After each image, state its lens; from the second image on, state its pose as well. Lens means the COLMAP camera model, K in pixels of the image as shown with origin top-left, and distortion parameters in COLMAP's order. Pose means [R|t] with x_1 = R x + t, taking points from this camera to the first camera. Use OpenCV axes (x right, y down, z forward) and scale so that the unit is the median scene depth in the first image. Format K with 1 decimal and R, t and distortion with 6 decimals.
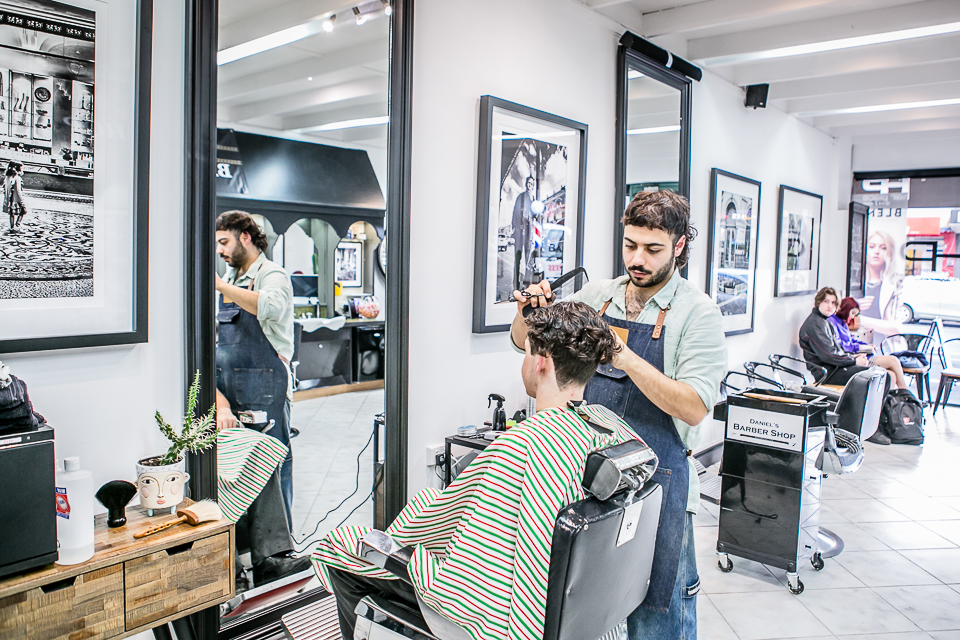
lens RADIAL K [[737.1, 0, 482.5], [0, 737.1, 292.3], [0, 0, 1]] dist [-0.089975, 0.002279]
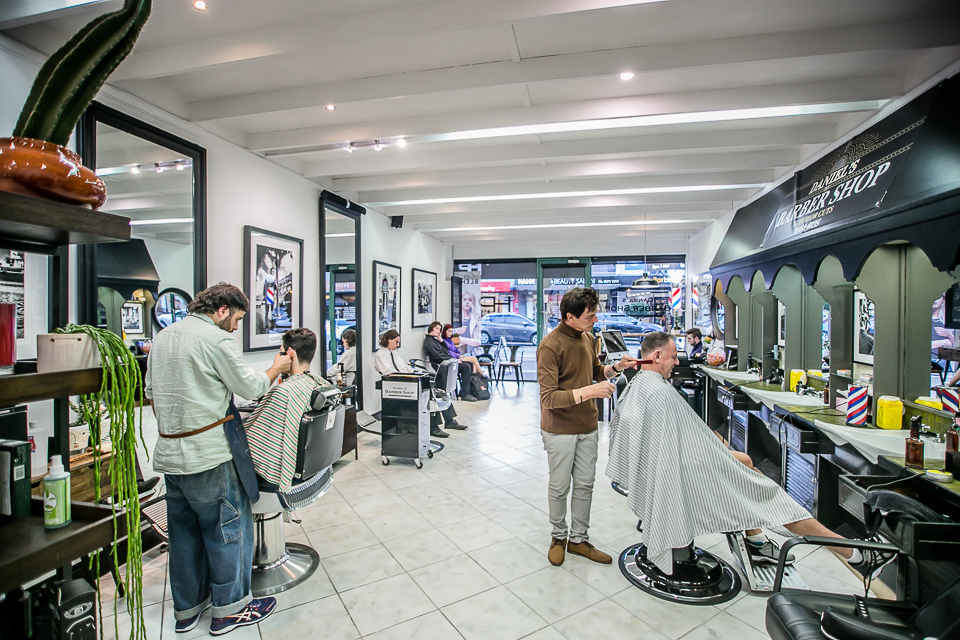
lens RADIAL K [[482.9, 0, 480.0], [0, 482.9, 320.0], [0, 0, 1]] dist [-0.028495, 0.000279]
pose [[0.879934, -0.032914, 0.473955, -0.044359], [0.043102, 0.999014, -0.010644, 0.009363], [-0.473137, 0.029794, 0.880485, -0.264807]]
